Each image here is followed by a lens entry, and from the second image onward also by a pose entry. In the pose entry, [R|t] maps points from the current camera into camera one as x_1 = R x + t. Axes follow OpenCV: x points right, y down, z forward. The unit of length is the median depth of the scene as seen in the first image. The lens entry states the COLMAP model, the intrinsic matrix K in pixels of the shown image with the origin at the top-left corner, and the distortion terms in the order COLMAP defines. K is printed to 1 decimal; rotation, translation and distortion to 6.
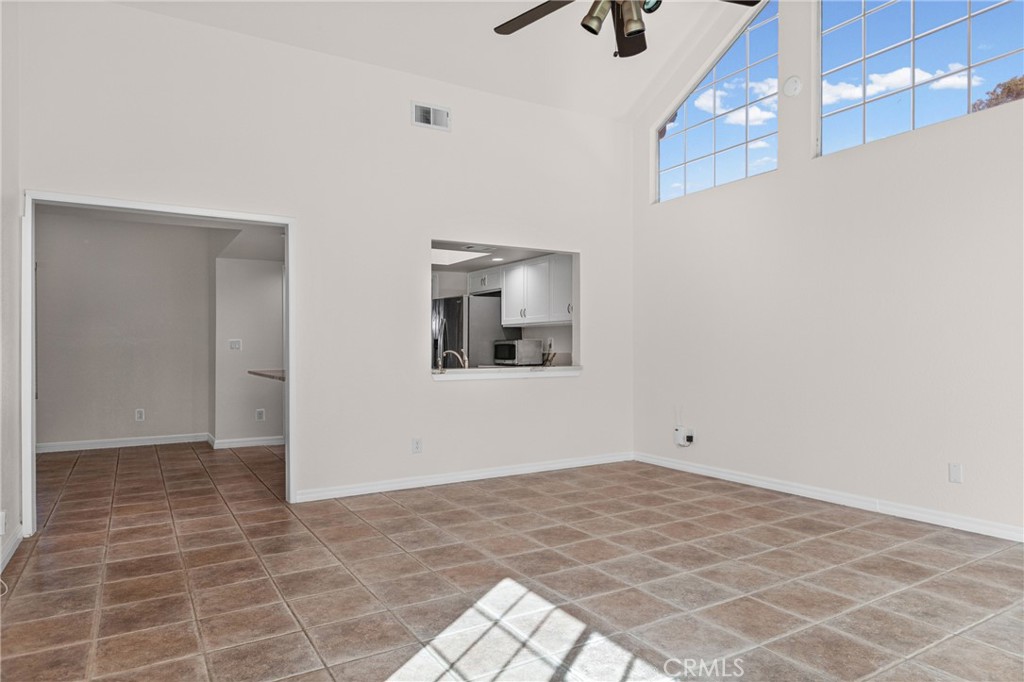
lens RADIAL K [[632.5, 0, 515.7], [0, 632.5, 345.5], [0, 0, 1]] dist [-0.002020, 0.000030]
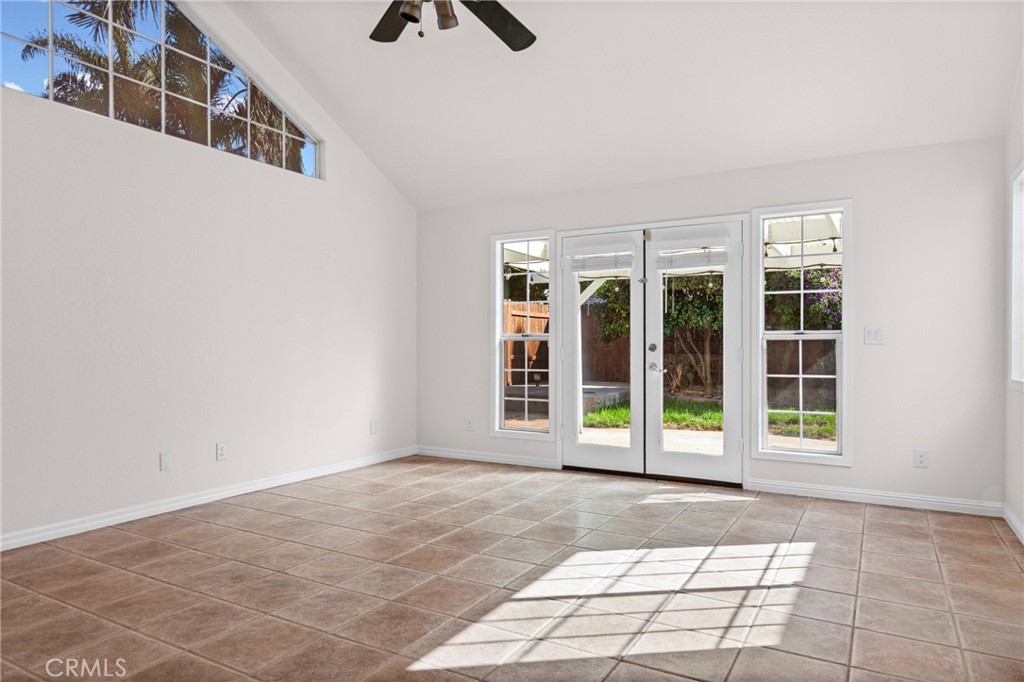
lens RADIAL K [[632.5, 0, 515.0], [0, 632.5, 346.5], [0, 0, 1]] dist [-0.002020, 0.000030]
pose [[-0.484550, 0.006405, 0.874740, -0.801567], [-0.002873, 0.999956, -0.008913, 0.013658], [-0.874759, -0.006833, -0.484511, 1.431442]]
